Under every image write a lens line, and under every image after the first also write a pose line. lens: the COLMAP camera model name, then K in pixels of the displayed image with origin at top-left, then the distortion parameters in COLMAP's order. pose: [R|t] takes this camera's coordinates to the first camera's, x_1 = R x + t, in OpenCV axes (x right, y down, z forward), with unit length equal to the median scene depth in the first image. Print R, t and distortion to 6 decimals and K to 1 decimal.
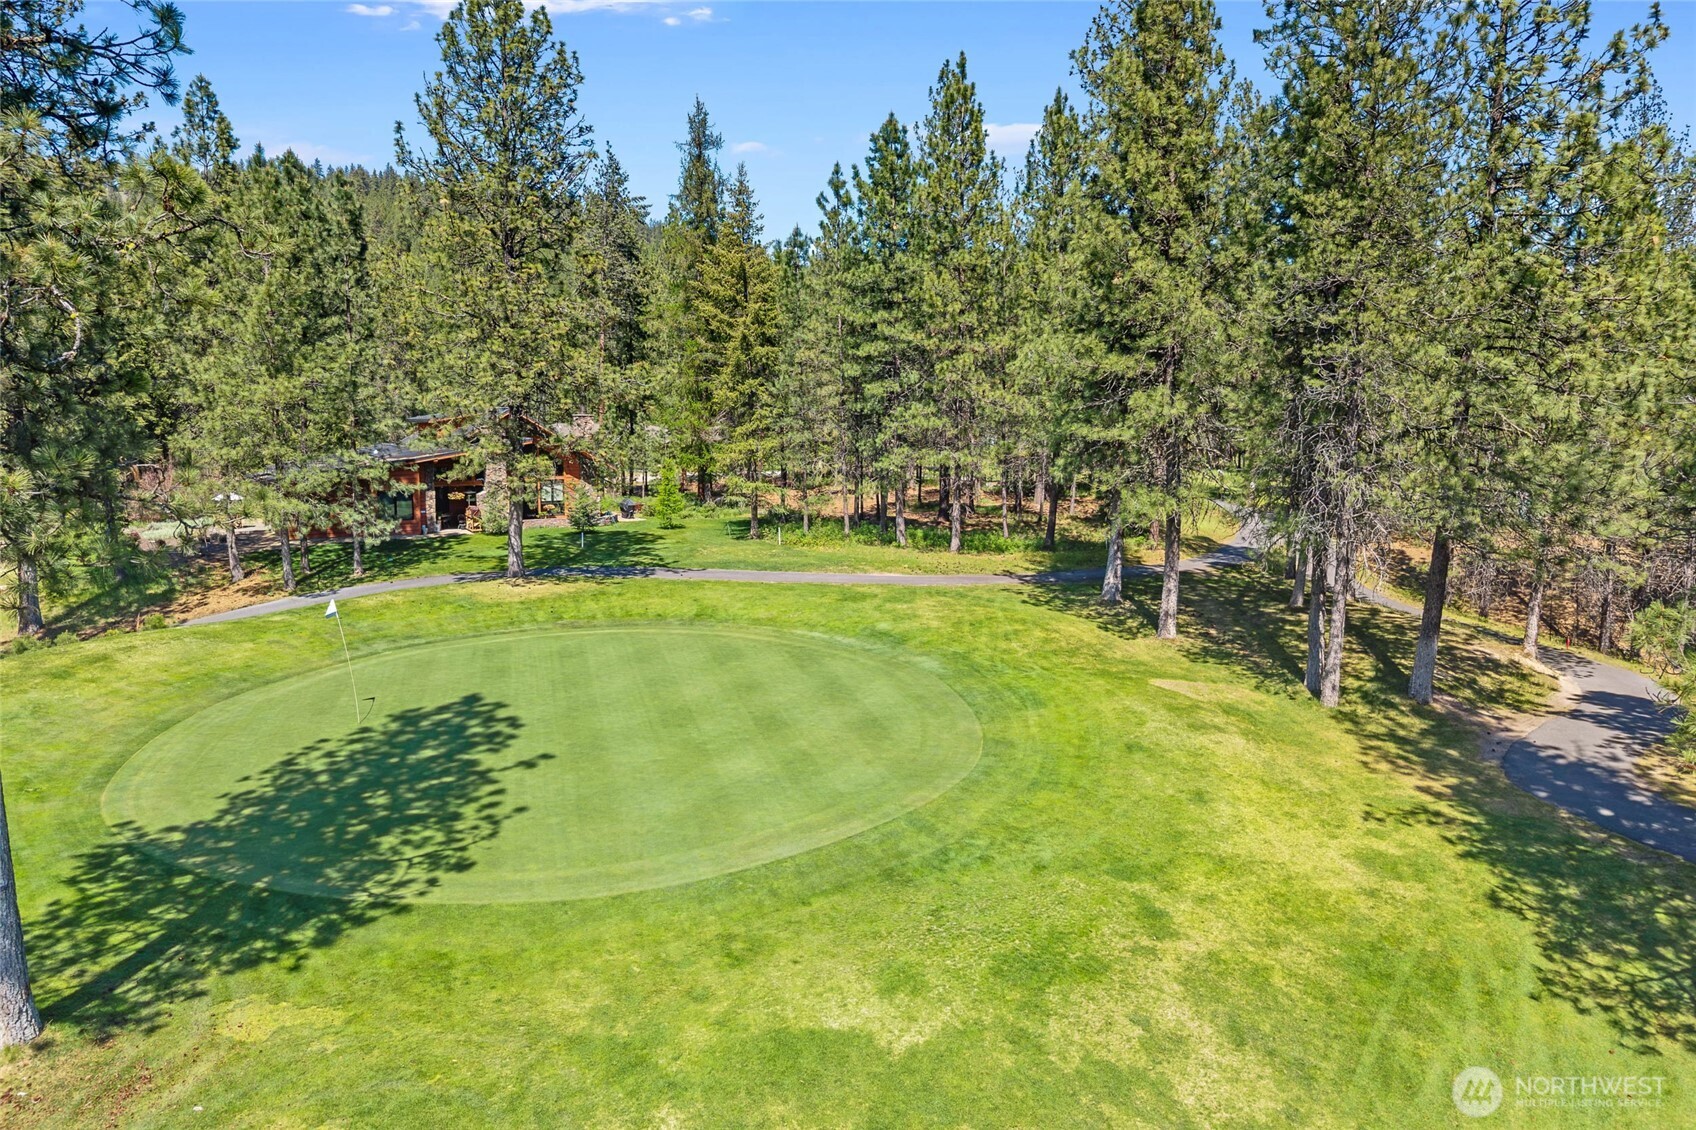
lens RADIAL K [[1065.3, 0, 851.0], [0, 1065.3, 558.2], [0, 0, 1]] dist [0.085582, -0.125004]
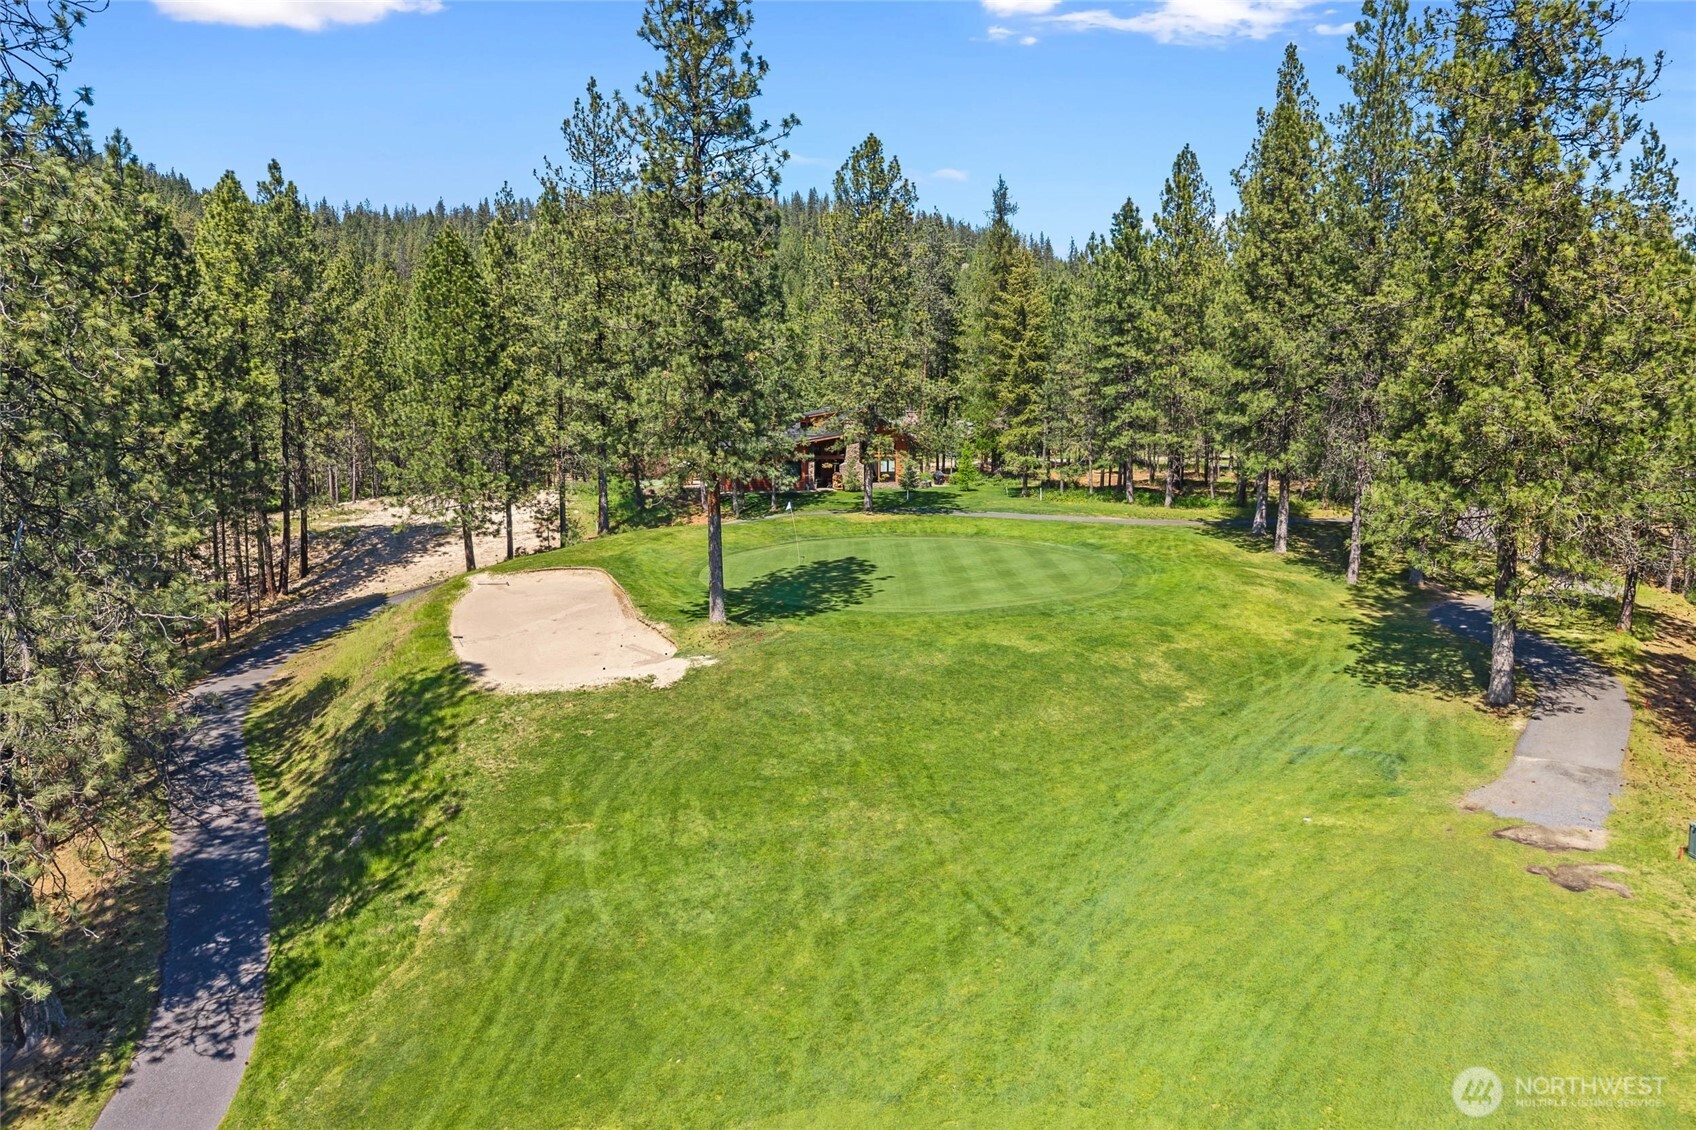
lens RADIAL K [[1117.2, 0, 860.2], [0, 1117.2, 541.2], [0, 0, 1]] dist [0.011241, -0.005129]
pose [[0.960242, 0.025461, -0.278007, 0.122843], [-0.031281, 0.999374, -0.016516, 0.077848], [0.277412, 0.024555, 0.960437, -0.522576]]
